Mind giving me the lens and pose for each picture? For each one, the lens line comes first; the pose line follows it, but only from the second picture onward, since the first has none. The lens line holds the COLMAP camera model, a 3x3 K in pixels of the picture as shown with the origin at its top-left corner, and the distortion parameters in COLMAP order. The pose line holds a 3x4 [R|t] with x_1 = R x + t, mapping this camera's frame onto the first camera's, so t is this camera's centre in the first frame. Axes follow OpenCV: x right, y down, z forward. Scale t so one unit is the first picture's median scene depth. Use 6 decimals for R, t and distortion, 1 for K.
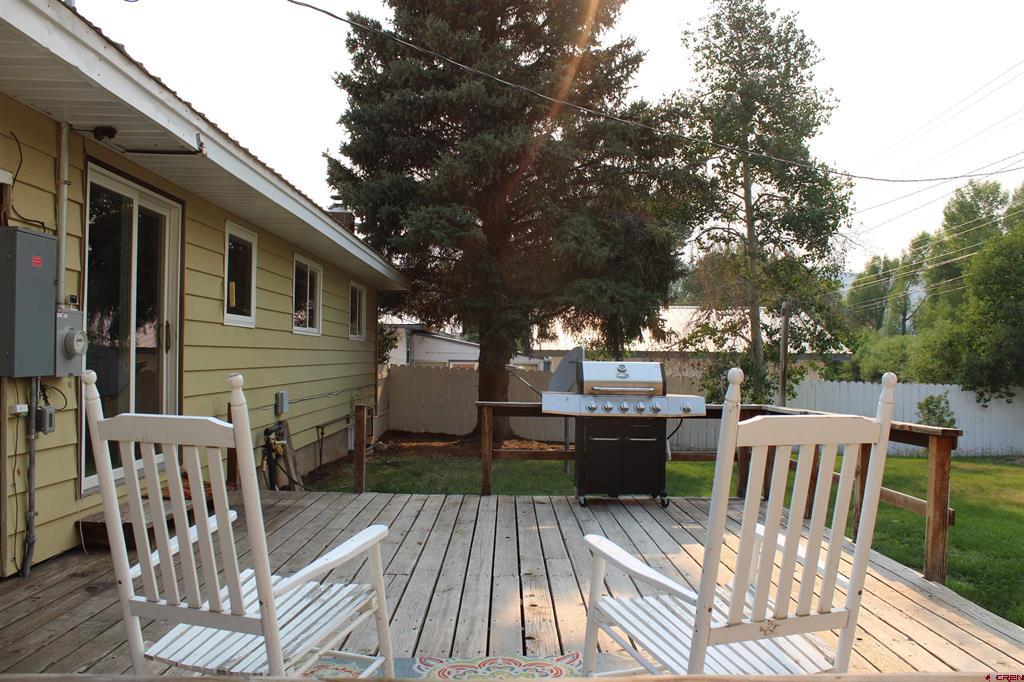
lens RADIAL K [[846.3, 0, 510.7], [0, 846.3, 336.6], [0, 0, 1]] dist [-0.162833, 0.145256]
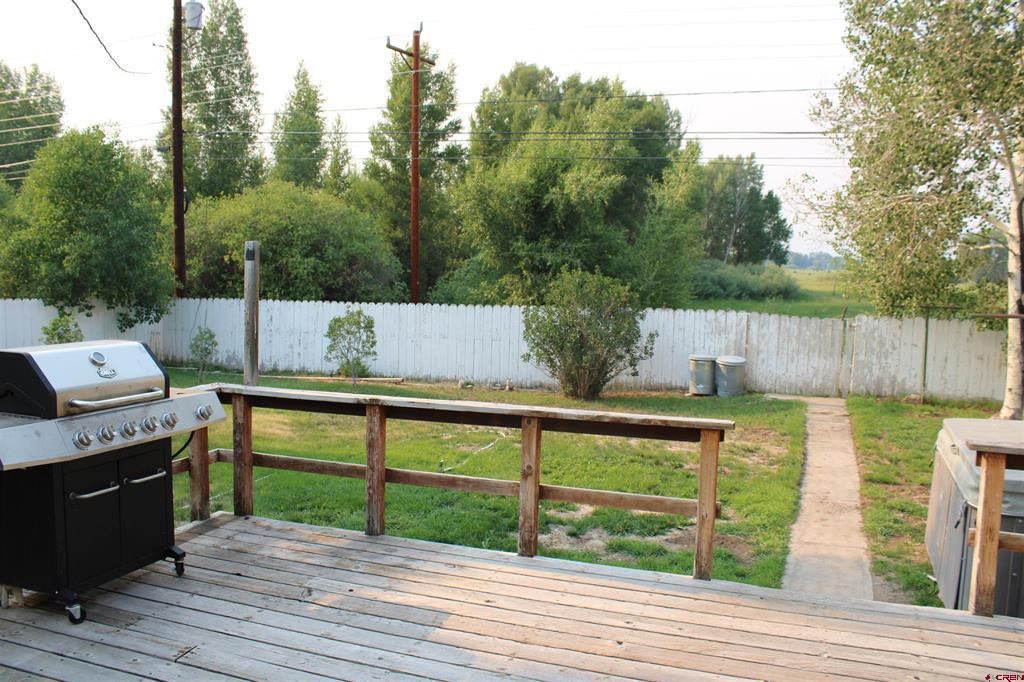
lens RADIAL K [[846.3, 0, 510.7], [0, 846.3, 336.6], [0, 0, 1]] dist [-0.162833, 0.145256]
pose [[0.359987, -0.087798, 0.928817, -0.093799], [-0.035944, 0.993518, 0.107845, -0.014948], [-0.932265, -0.072209, 0.354498, 0.205424]]
